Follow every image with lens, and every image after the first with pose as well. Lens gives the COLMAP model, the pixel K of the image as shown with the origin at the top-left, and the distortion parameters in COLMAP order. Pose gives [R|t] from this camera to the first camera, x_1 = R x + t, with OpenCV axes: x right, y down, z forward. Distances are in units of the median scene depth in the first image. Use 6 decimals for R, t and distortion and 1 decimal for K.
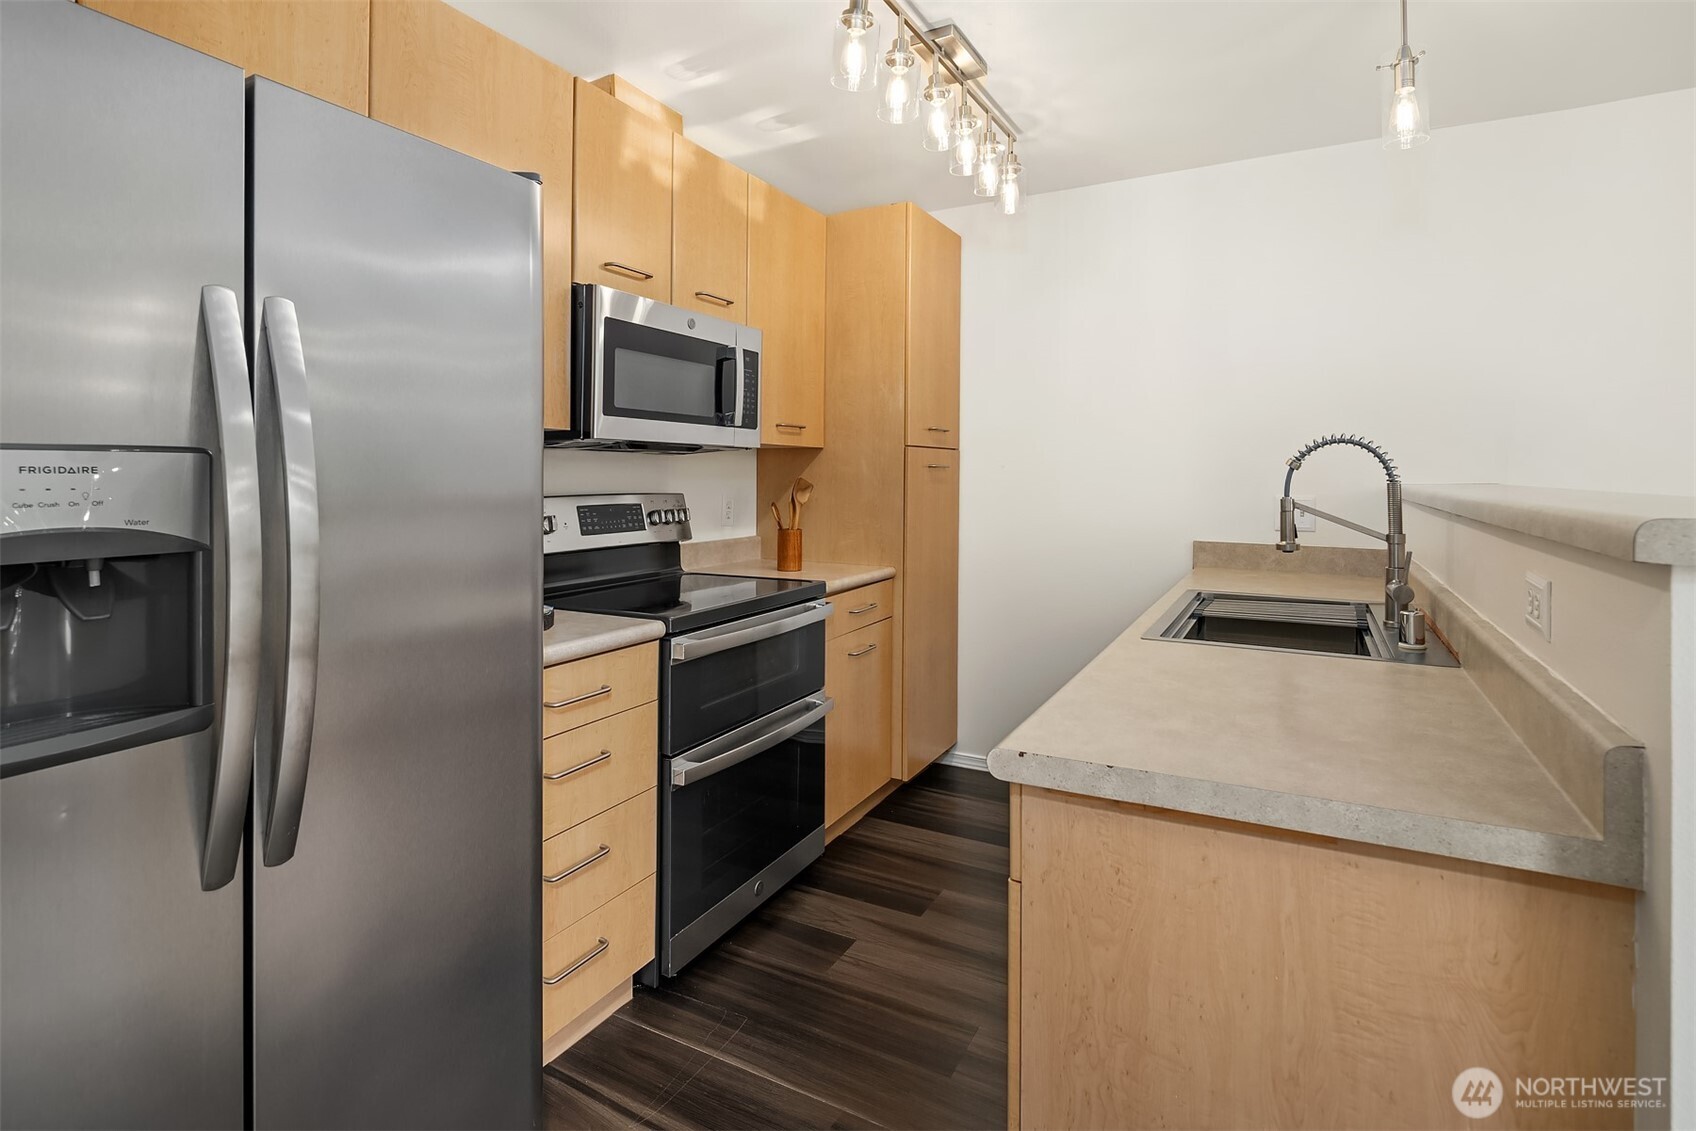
lens RADIAL K [[833.1, 0, 853.7], [0, 833.1, 483.6], [0, 0, 1]] dist [-0.001312, -0.000160]
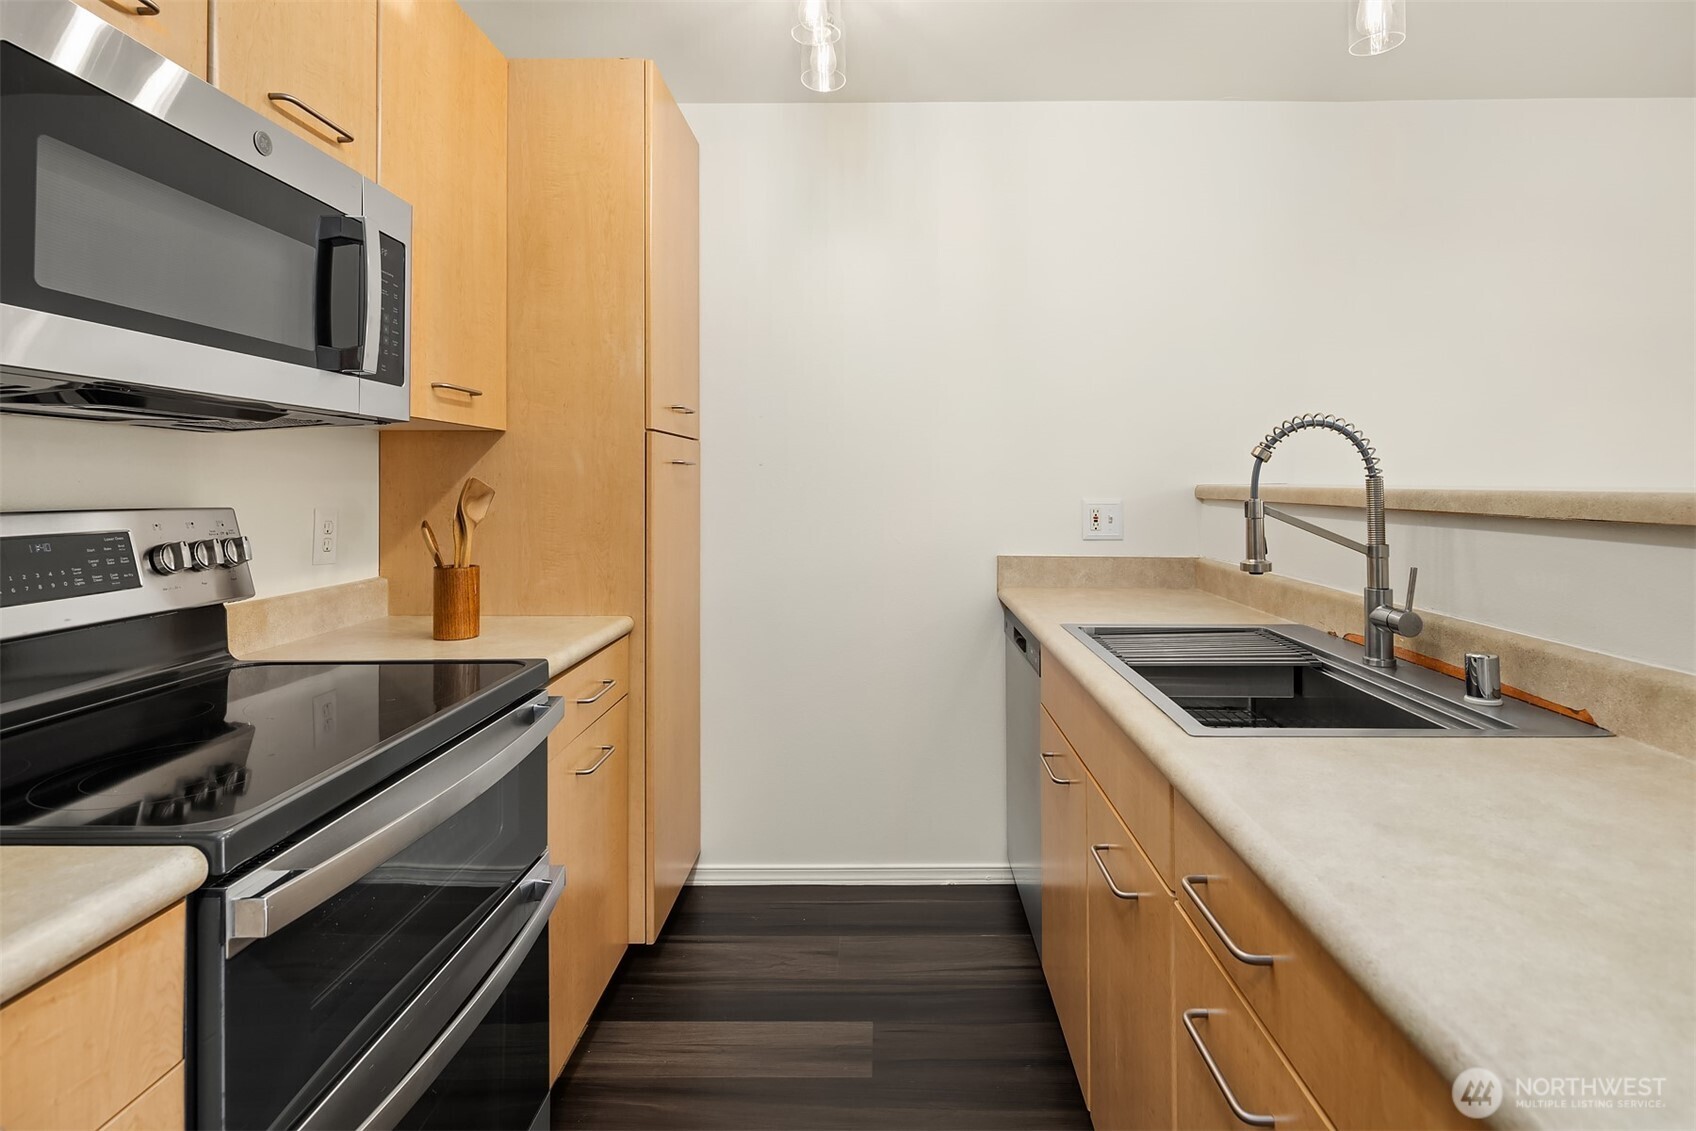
lens RADIAL K [[833.1, 0, 853.7], [0, 833.1, 483.6], [0, 0, 1]] dist [-0.001312, -0.000160]
pose [[0.895302, -0.006885, 0.445407, -0.091666], [0.013206, 0.999851, -0.011091, 0.007317], [-0.445264, 0.015812, 0.895260, 0.373823]]
